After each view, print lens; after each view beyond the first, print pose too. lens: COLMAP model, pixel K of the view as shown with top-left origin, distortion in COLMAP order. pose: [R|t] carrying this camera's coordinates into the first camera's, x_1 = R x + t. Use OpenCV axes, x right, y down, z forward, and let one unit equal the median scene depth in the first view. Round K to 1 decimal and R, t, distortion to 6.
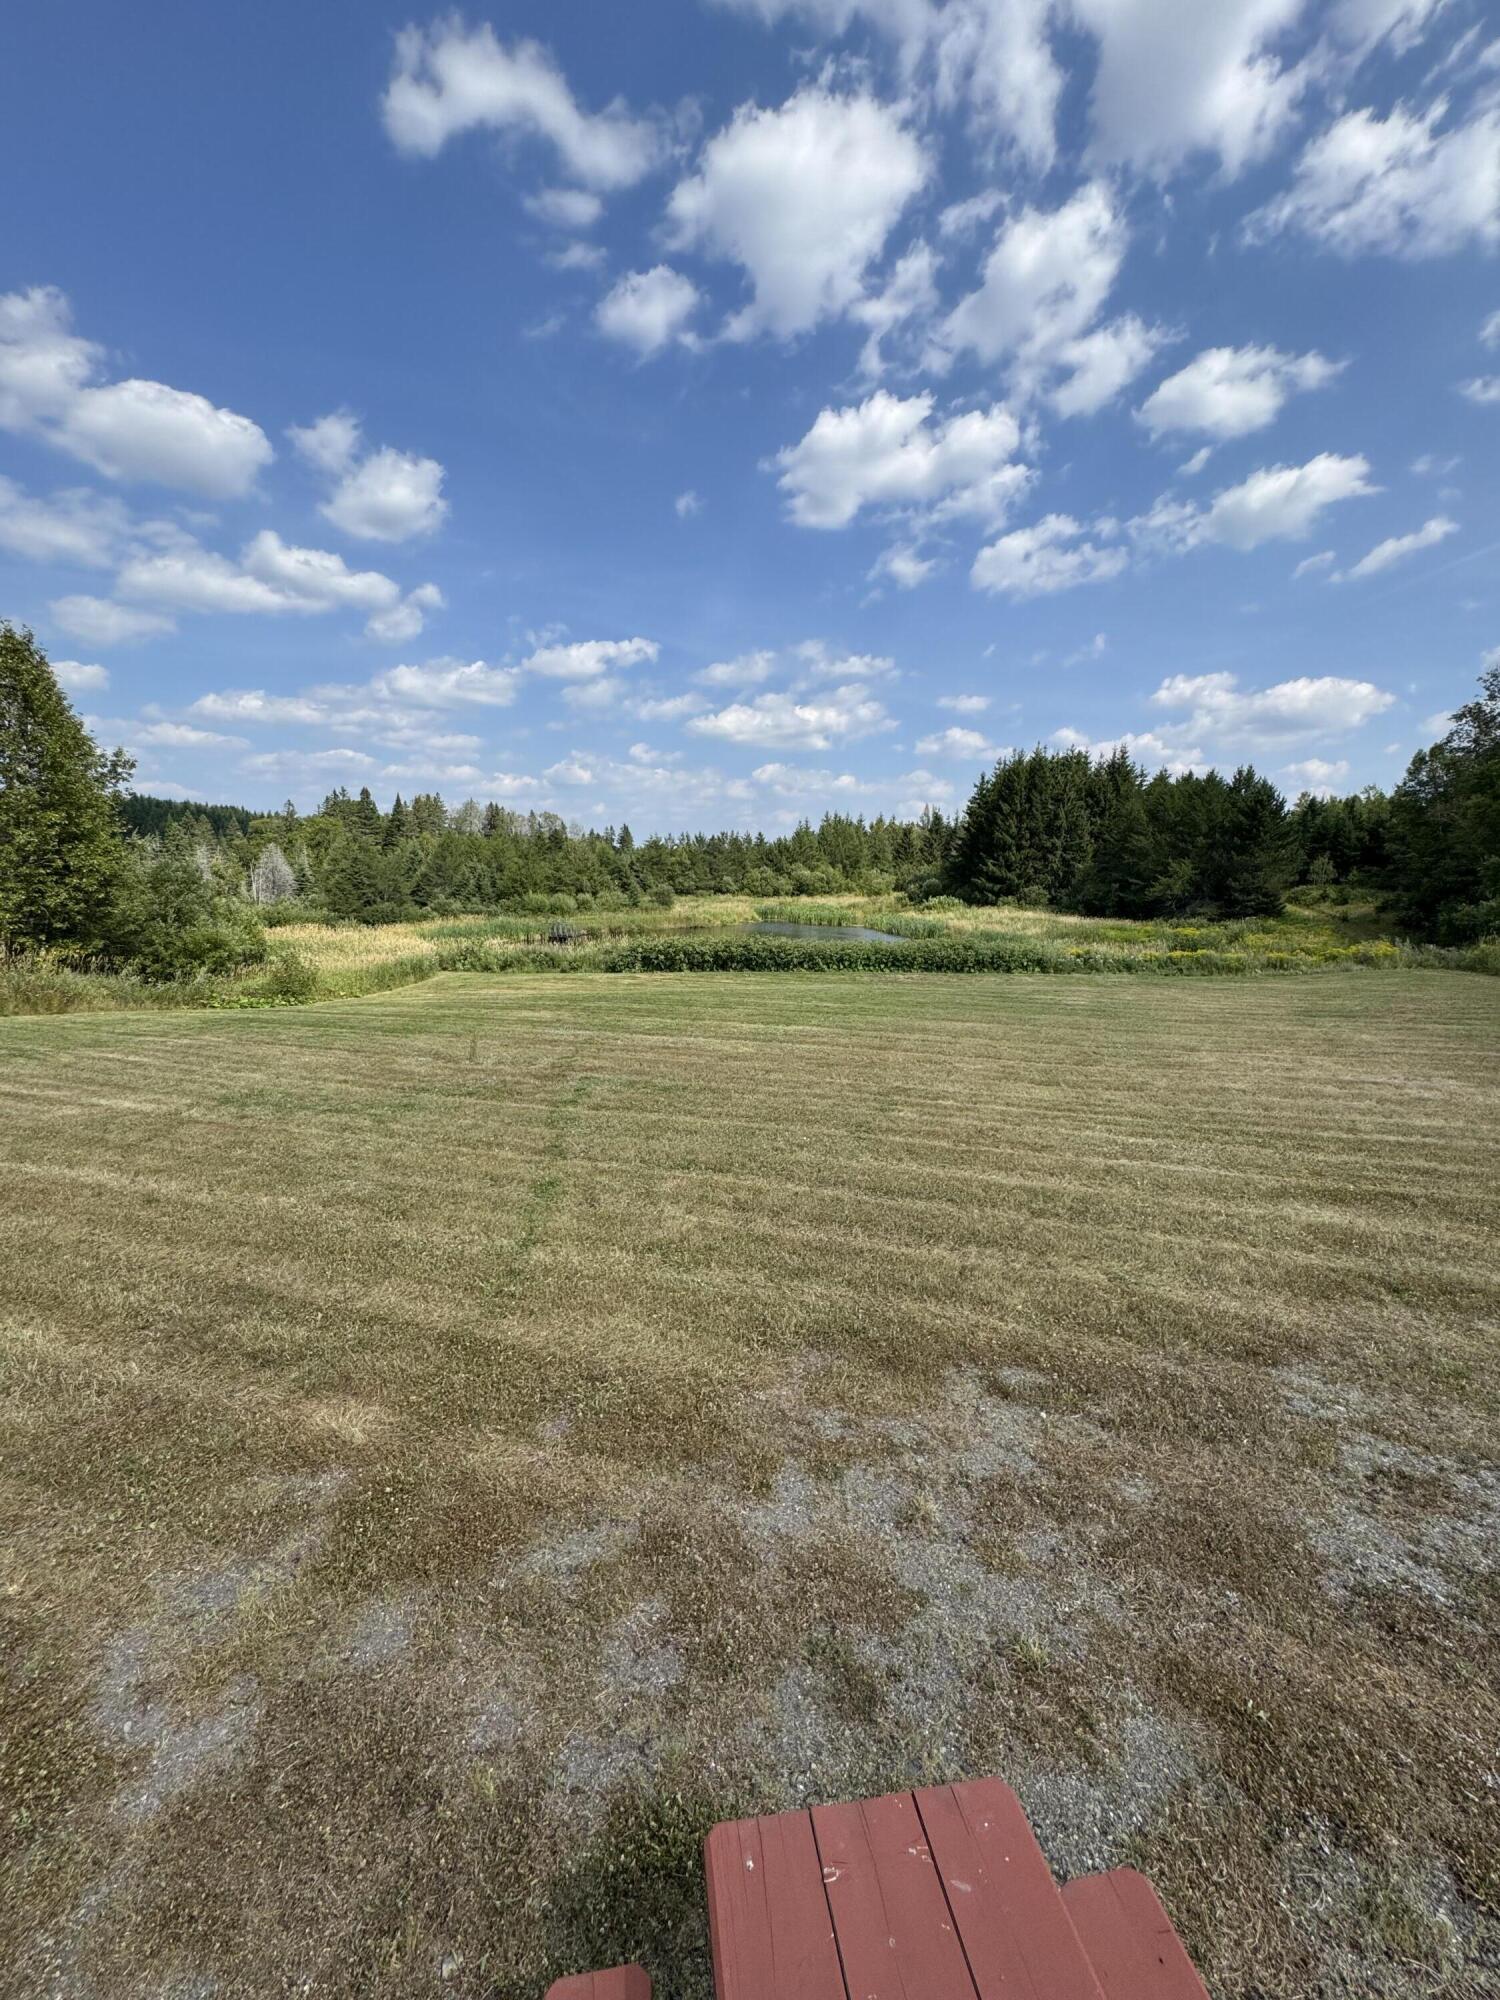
lens RADIAL K [[801.7, 0, 742.3], [0, 801.7, 996.5], [0, 0, 1]] dist [-0.000846, 0.000057]
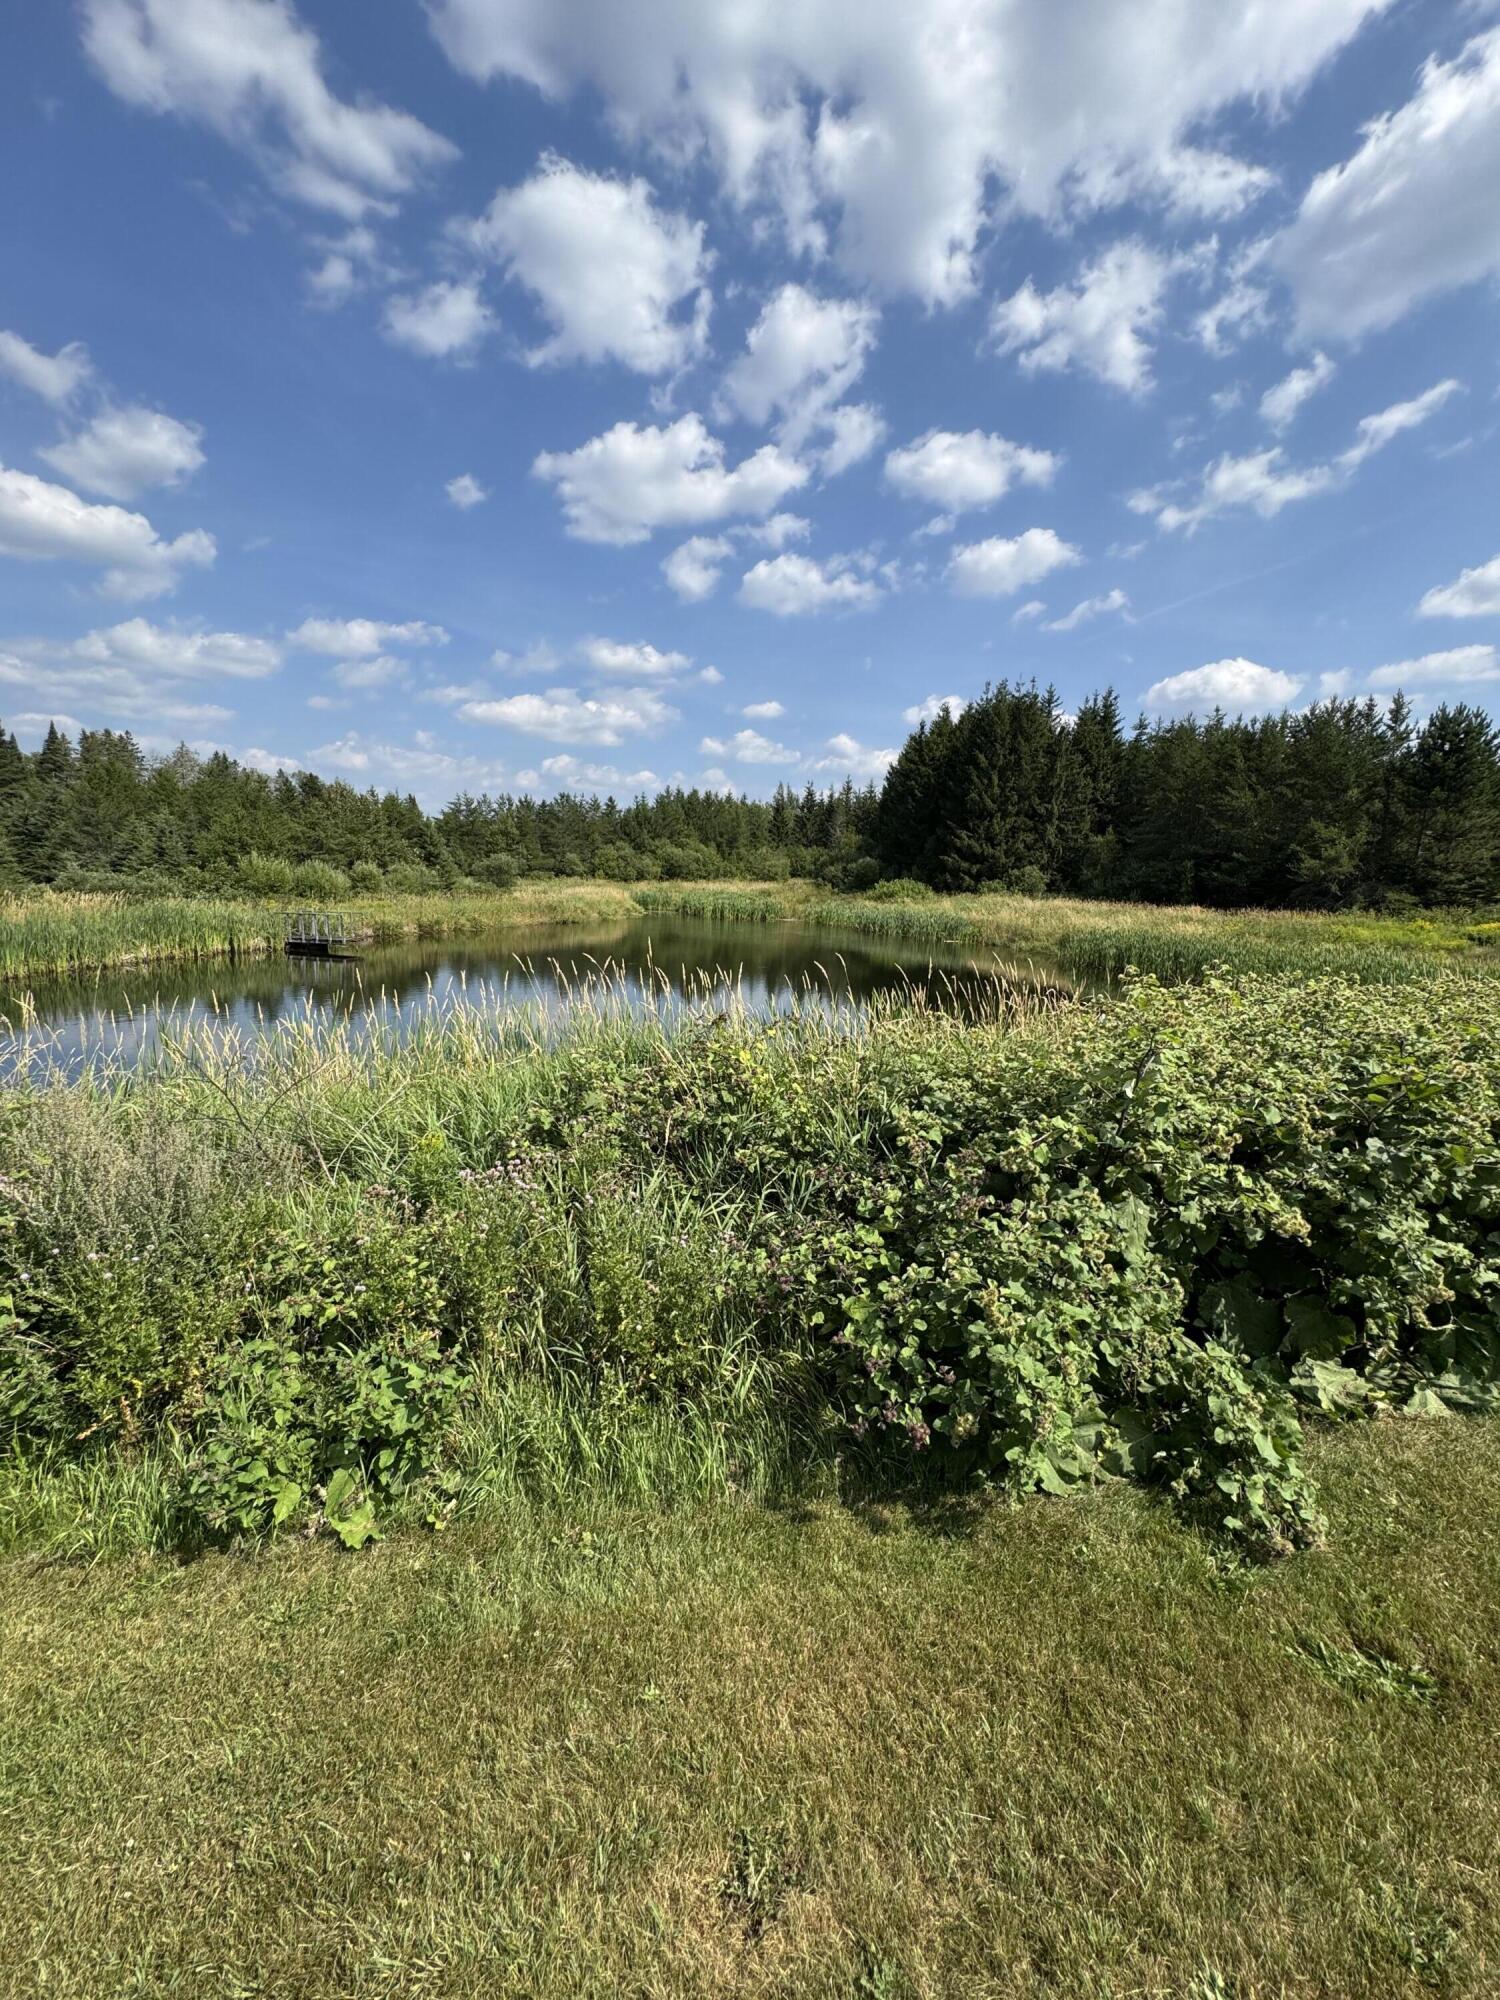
lens RADIAL K [[801.7, 0, 752.6], [0, 801.7, 995.8], [0, 0, 1]] dist [-0.000846, 0.000057]
pose [[0.965677, -0.023354, 0.258694, -0.094384], [0.022076, 0.999726, 0.007843, -0.038442], [-0.258806, -0.001863, 0.965928, 0.449238]]
